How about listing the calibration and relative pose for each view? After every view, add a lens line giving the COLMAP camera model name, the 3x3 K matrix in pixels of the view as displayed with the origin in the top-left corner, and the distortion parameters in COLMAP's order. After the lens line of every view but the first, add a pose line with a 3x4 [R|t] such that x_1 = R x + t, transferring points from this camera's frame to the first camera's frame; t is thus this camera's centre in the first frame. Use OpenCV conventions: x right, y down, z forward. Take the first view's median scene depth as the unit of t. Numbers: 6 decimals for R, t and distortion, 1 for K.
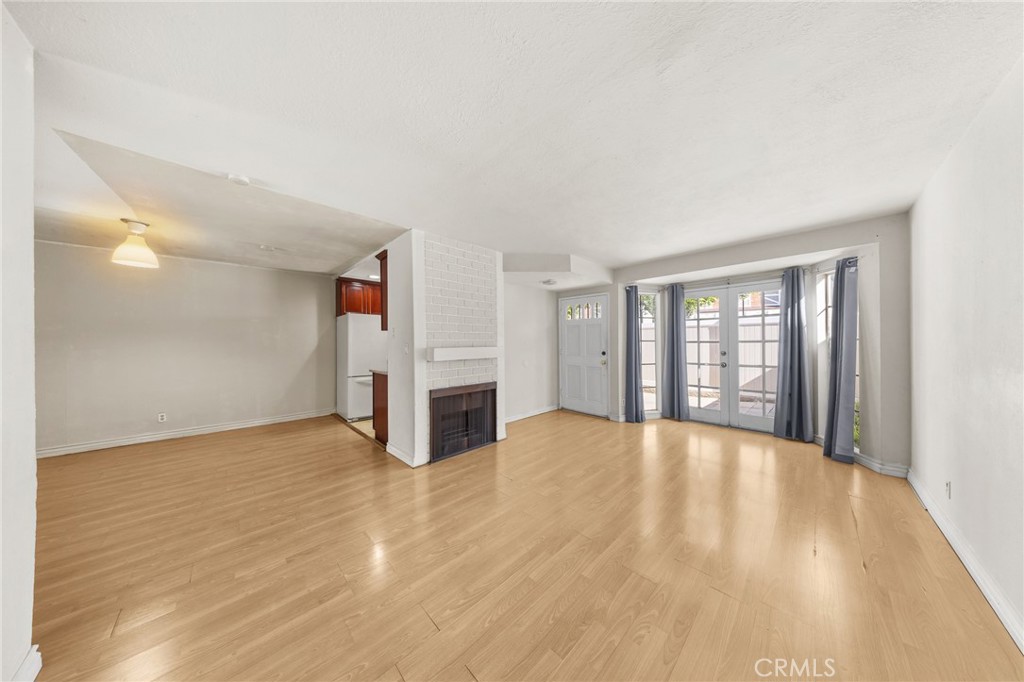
lens RADIAL K [[294.3, 0, 511.8], [0, 294.3, 342.8], [0, 0, 1]] dist [-0.006121, -0.000057]
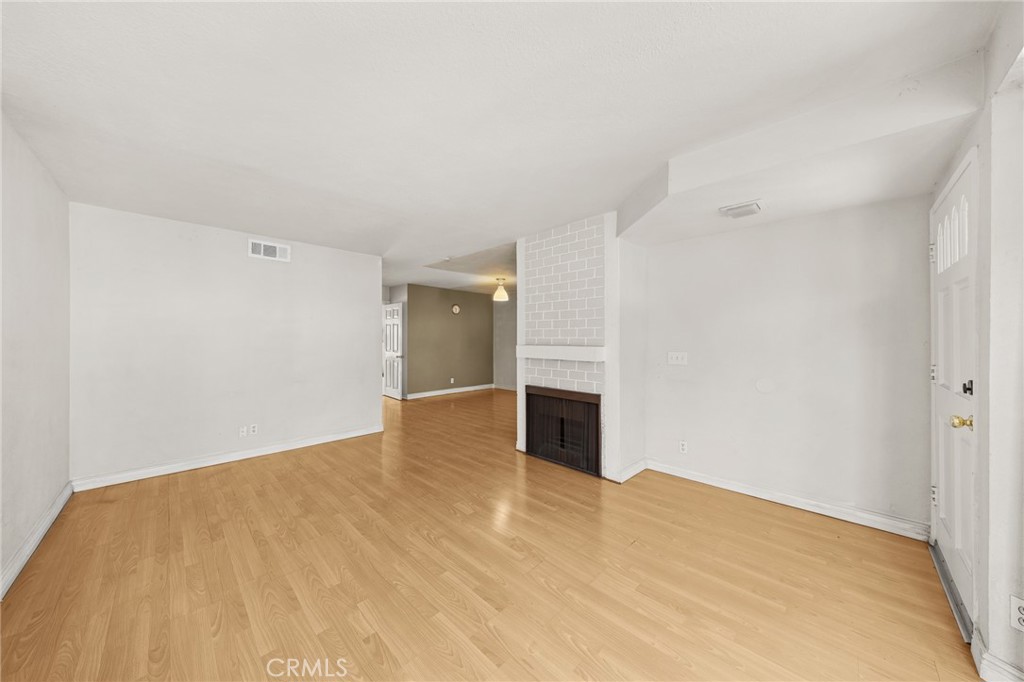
lens RADIAL K [[339.6, 0, 509.9], [0, 339.6, 339.8], [0, 0, 1]] dist [-0.001340, -0.000106]
pose [[0.021032, 0.008285, -0.999744, 0.765518], [-0.002211, 0.999964, 0.008240, -0.009988], [0.999776, 0.002037, 0.021049, 0.739473]]
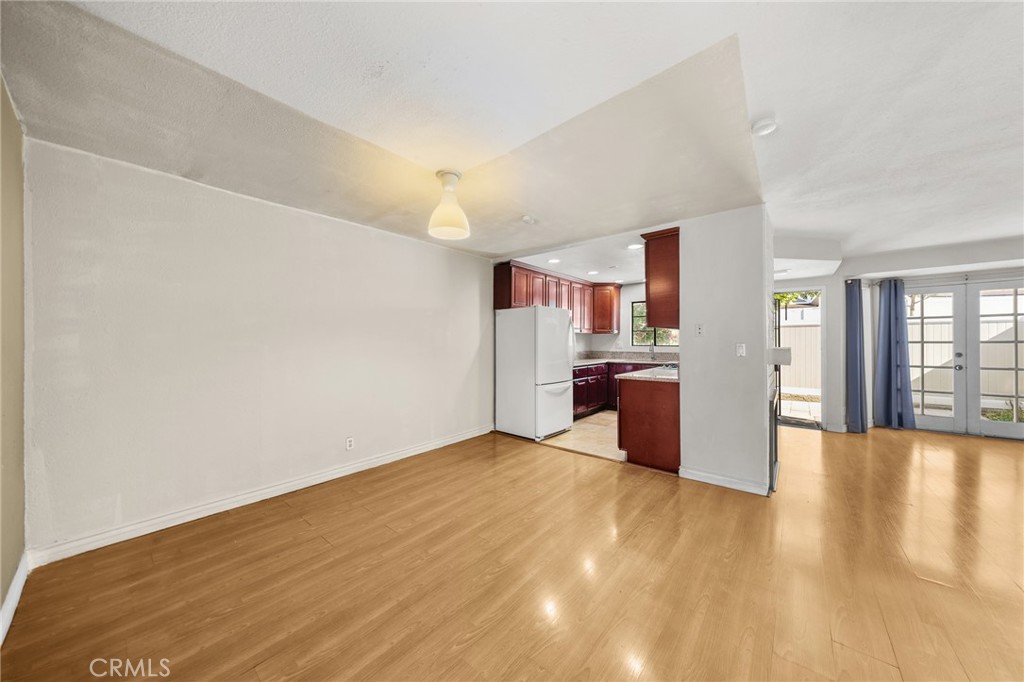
lens RADIAL K [[339.6, 0, 509.9], [0, 339.6, 339.8], [0, 0, 1]] dist [-0.001340, -0.000106]
pose [[0.994607, 0.003391, 0.103659, -0.897194], [-0.002569, 0.999964, -0.008068, 0.000698], [-0.103682, 0.007758, 0.994580, 0.104758]]
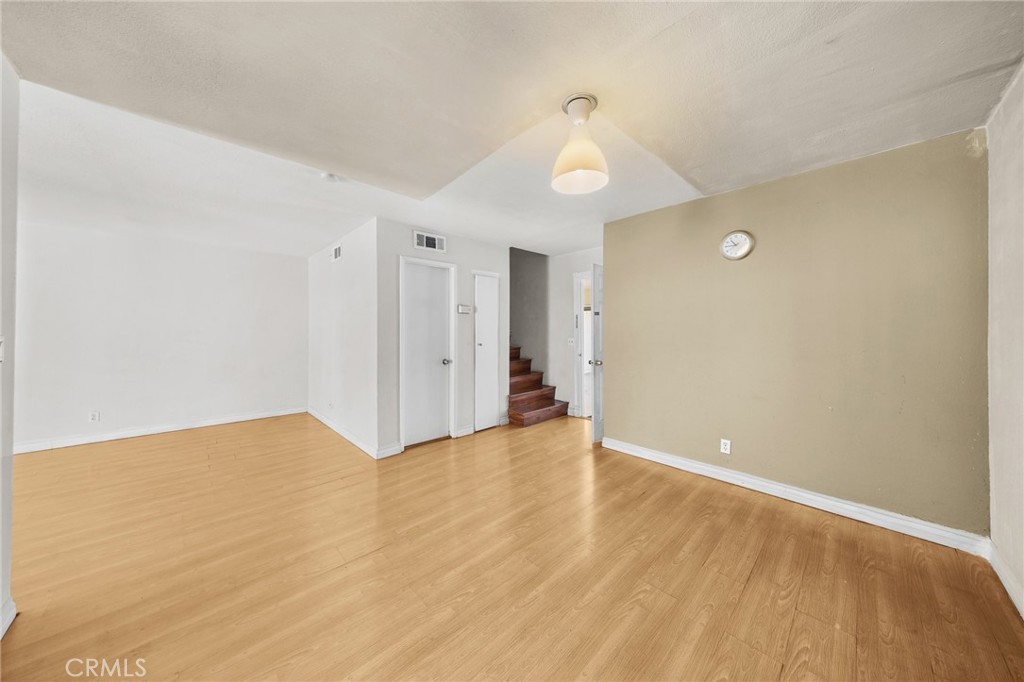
lens RADIAL K [[327.5, 0, 512.3], [0, 327.5, 328.2], [0, 0, 1]] dist [0.000474, 0.000007]
pose [[-0.999972, 0.004109, 0.006182, -0.856006], [0.004073, 0.999974, -0.005899, -0.001333], [-0.006206, -0.005874, -0.999963, 1.165749]]
